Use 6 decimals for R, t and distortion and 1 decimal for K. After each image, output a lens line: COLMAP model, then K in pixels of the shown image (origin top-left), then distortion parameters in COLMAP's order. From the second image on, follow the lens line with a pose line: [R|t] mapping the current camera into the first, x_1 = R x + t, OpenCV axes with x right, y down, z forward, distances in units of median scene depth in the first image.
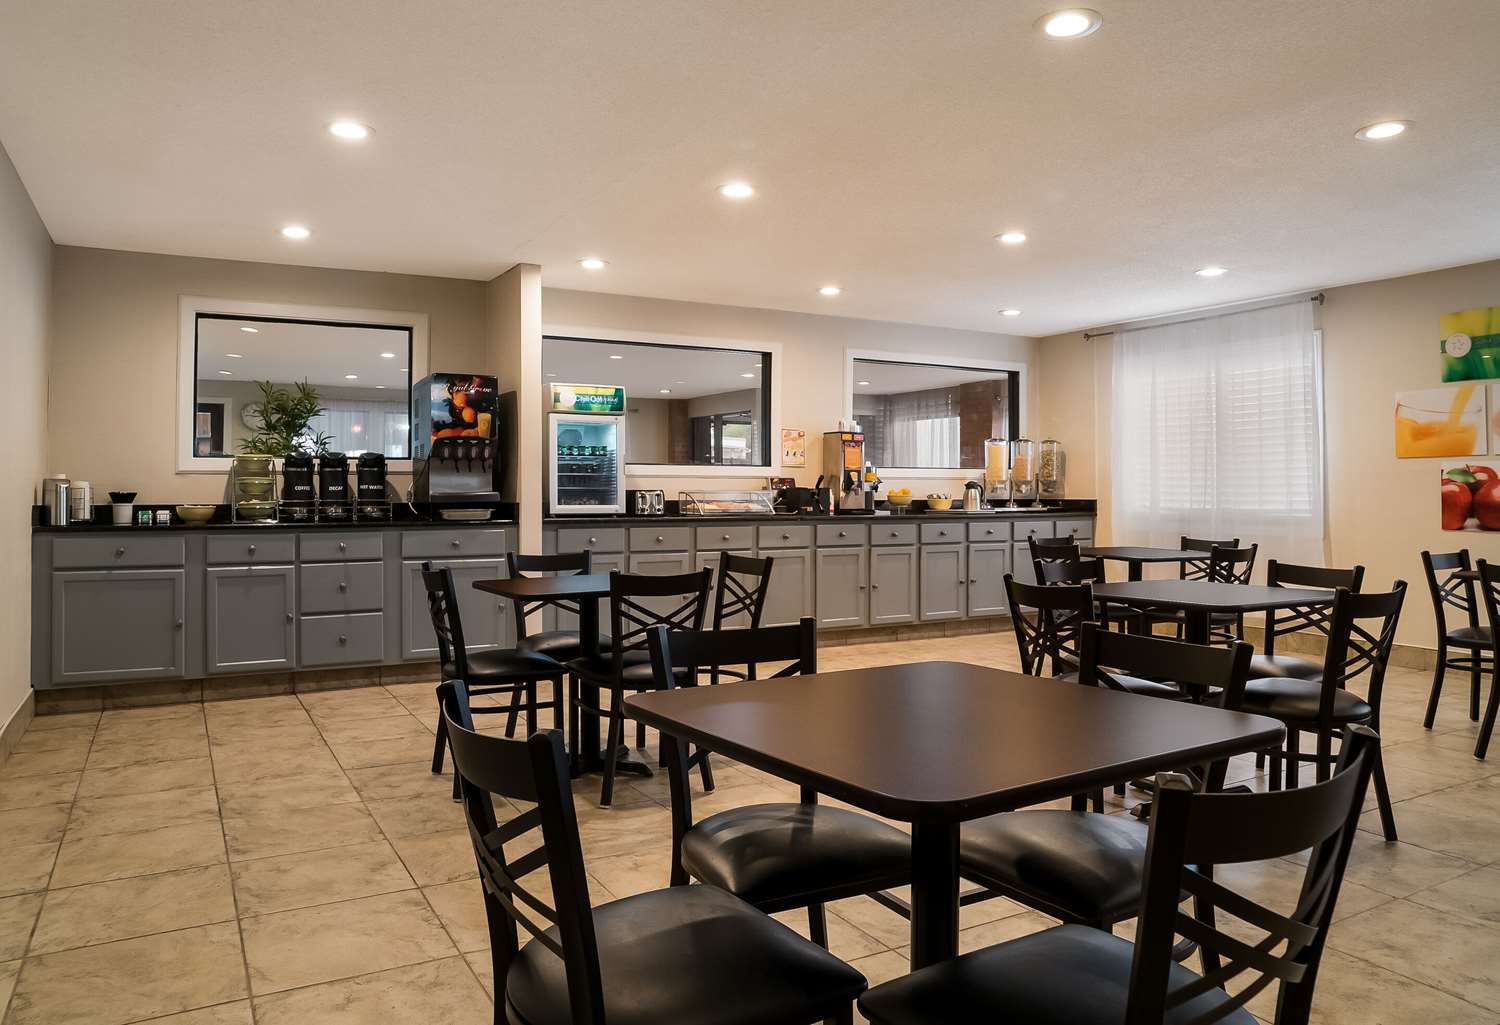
lens RADIAL K [[1034.4, 0, 705.1], [0, 1034.4, 488.8], [0, 0, 1]] dist [-0.004215, -0.001907]
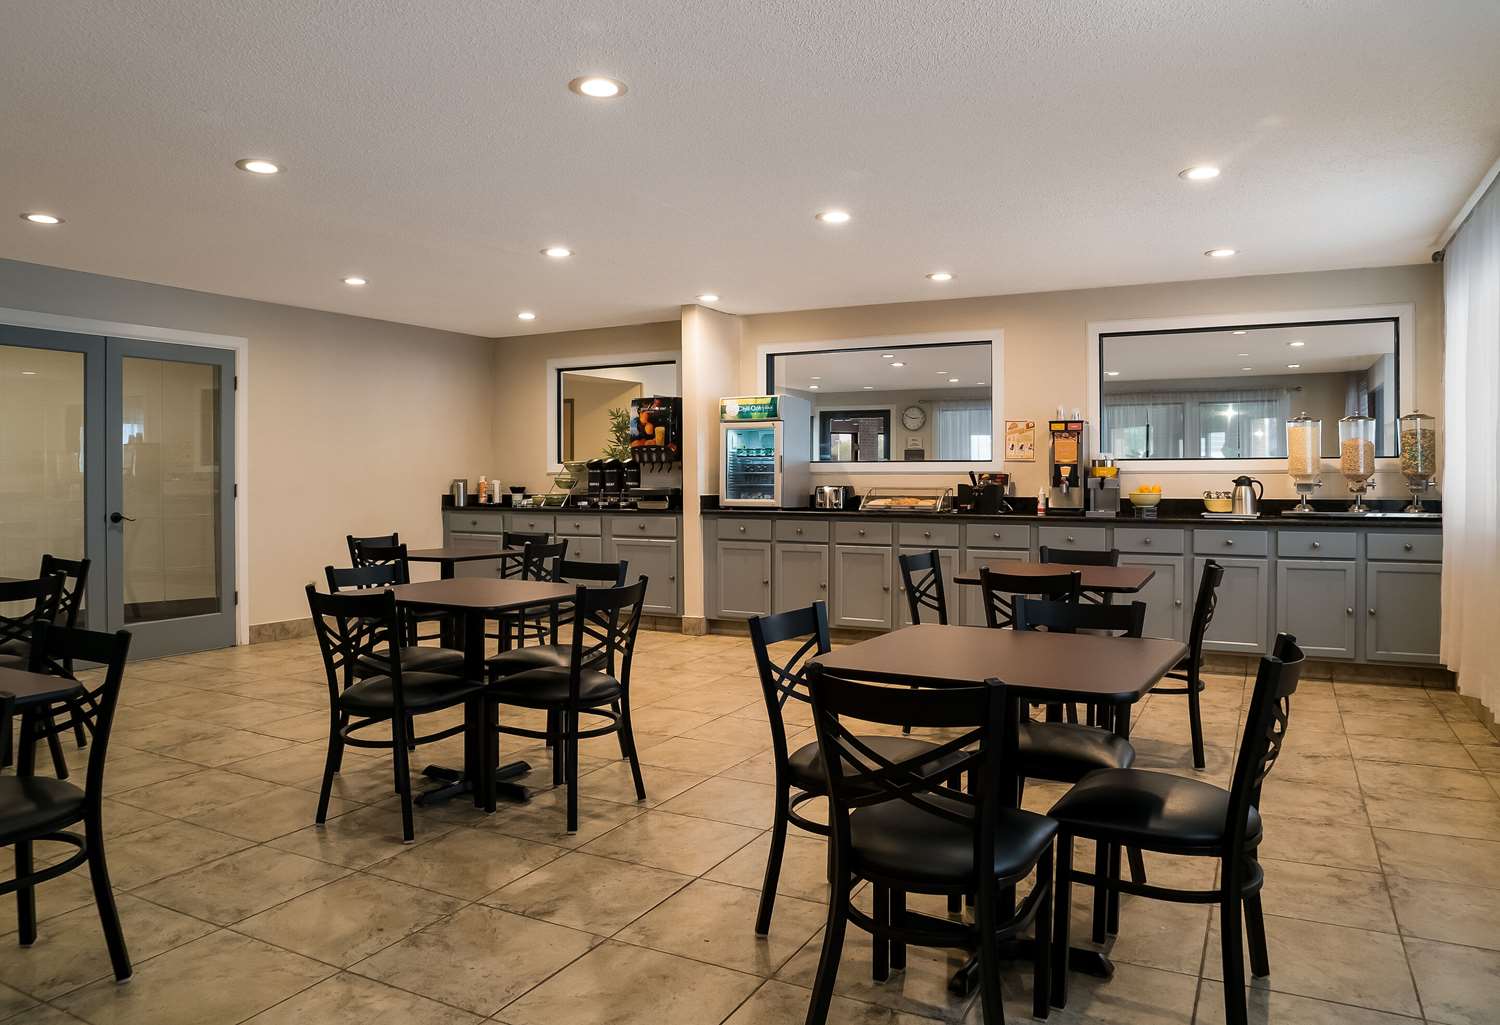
lens RADIAL K [[1034.4, 0, 705.1], [0, 1034.4, 488.8], [0, 0, 1]] dist [-0.004215, -0.001907]
pose [[0.553604, 0.006858, -0.832752, 0.883913], [0.001753, 0.999954, 0.009401, -0.007584], [0.832778, -0.006665, 0.553567, 0.327676]]
